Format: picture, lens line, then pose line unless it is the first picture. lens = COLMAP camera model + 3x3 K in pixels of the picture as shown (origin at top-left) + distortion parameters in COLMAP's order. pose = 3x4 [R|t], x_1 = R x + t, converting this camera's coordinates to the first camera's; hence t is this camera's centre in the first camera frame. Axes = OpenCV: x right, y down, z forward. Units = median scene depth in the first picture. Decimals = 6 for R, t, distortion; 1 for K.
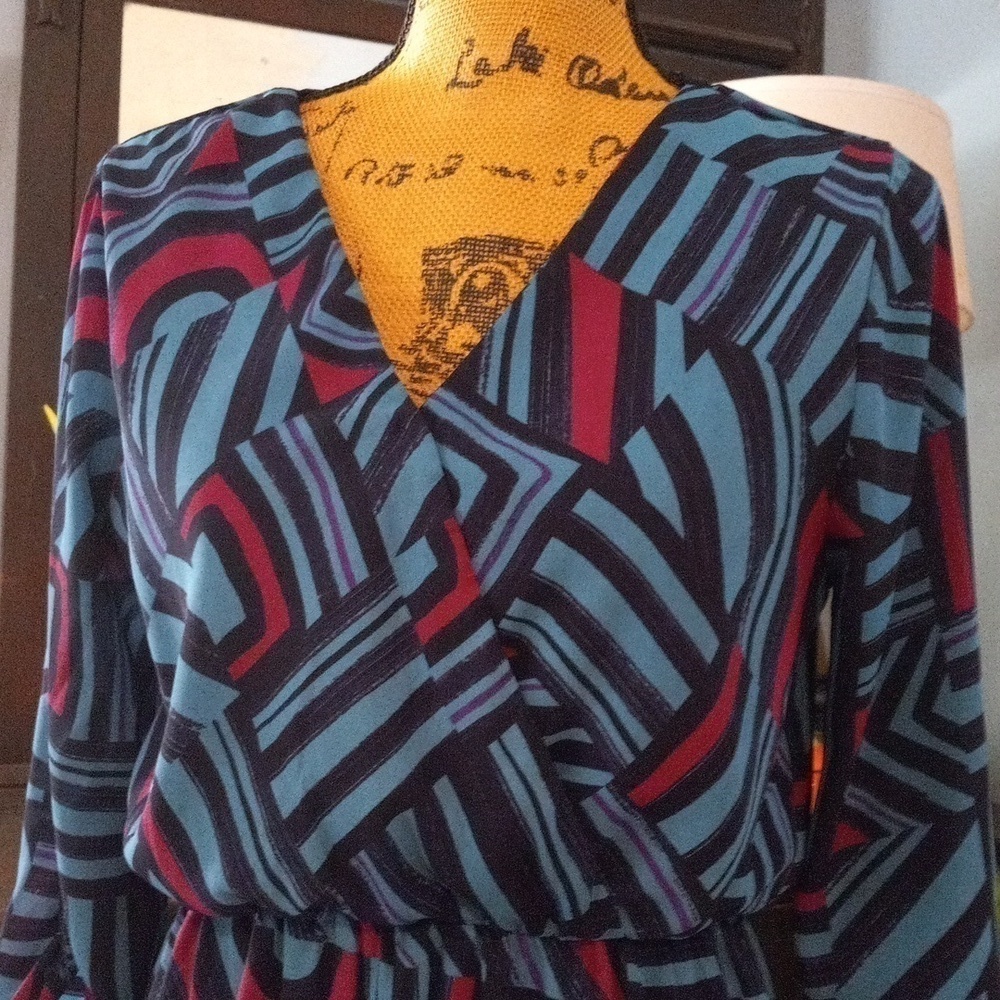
lens RADIAL K [[1450.8, 0, 515.2], [0, 1450.8, 490.5], [0, 0, 1]] dist [0.134213, 0.000000]
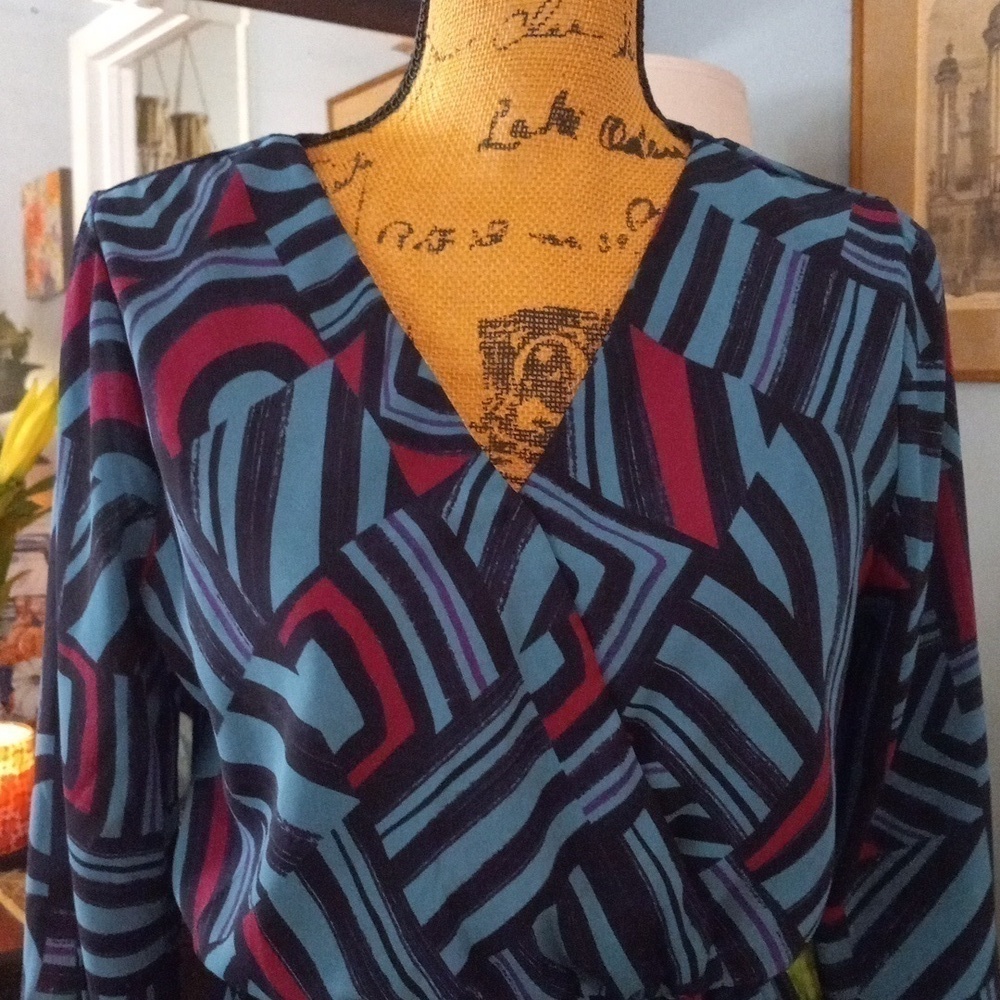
lens RADIAL K [[1450.8, 0, 515.4], [0, 1450.8, 489.9], [0, 0, 1]] dist [0.134213, 0.000000]
pose [[0.970367, -0.052923, 0.235769, -0.290747], [0.036428, 0.996609, 0.073782, -0.129636], [-0.238875, -0.063007, 0.969004, 0.037597]]
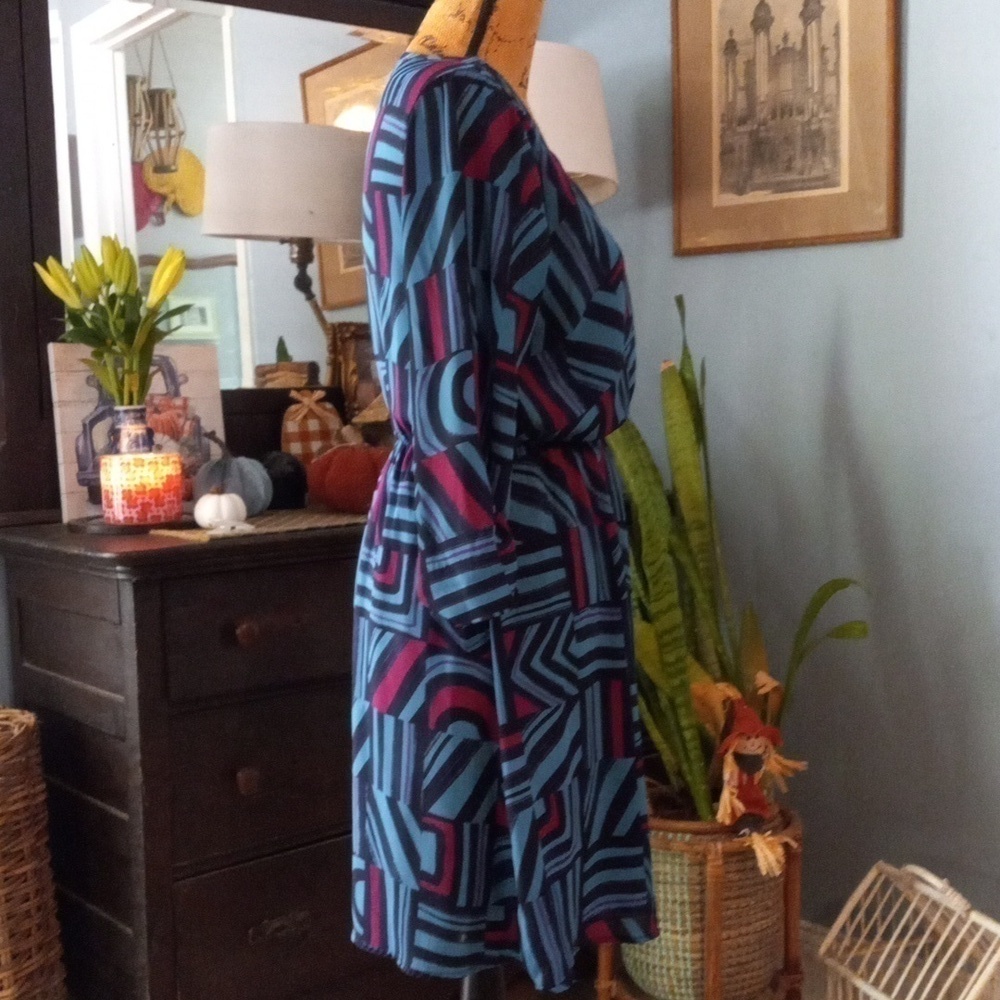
lens RADIAL K [[1450.8, 0, 512.6], [0, 1450.8, 512.6], [0, 0, 1]] dist [0.134213, 0.000000]
pose [[0.956377, -0.088826, 0.278303, -0.704656], [0.061819, 0.992615, 0.104374, 0.164452], [-0.285519, -0.082616, 0.954806, -1.372582]]
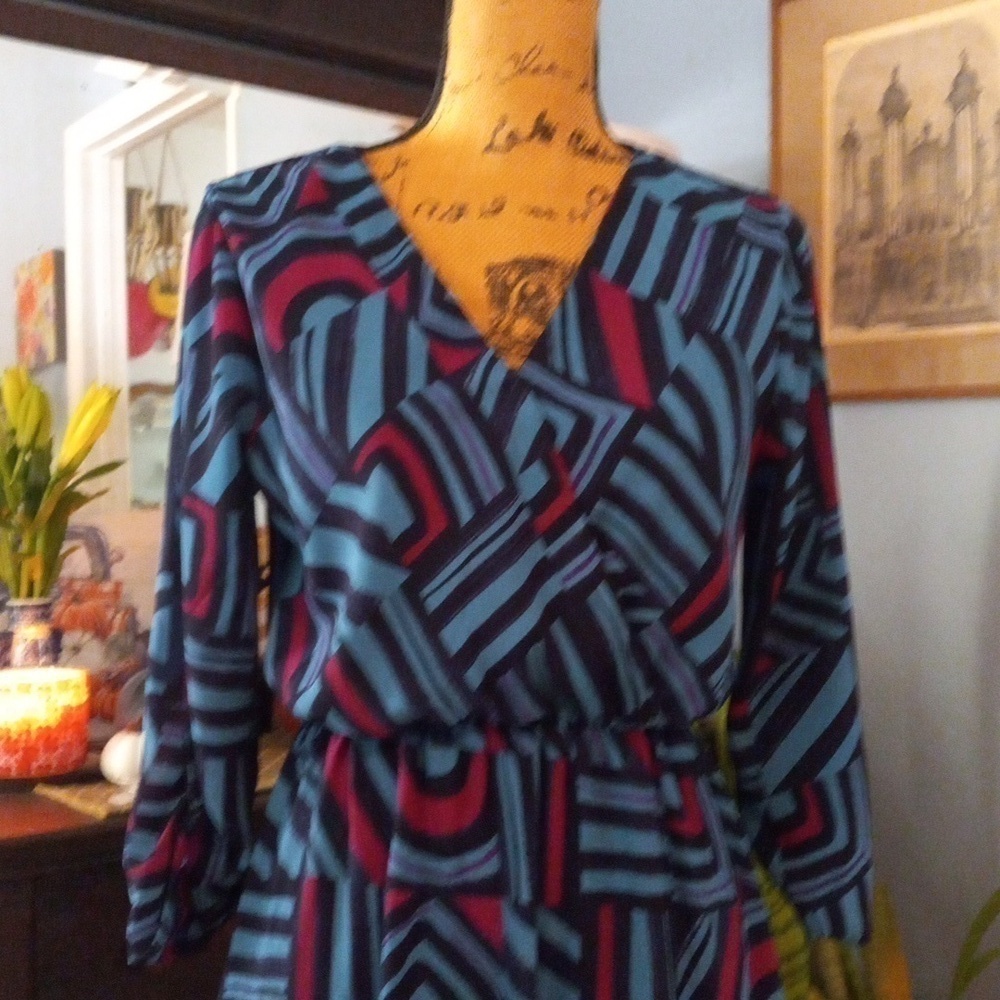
lens RADIAL K [[1450.8, 0, 507.8], [0, 1450.8, 481.9], [0, 0, 1]] dist [0.134213, 0.000000]
pose [[0.963335, -0.036418, 0.265818, -0.447745], [0.037798, 0.999285, -0.000077, 0.048012], [-0.265625, 0.010121, 0.964023, -0.386591]]
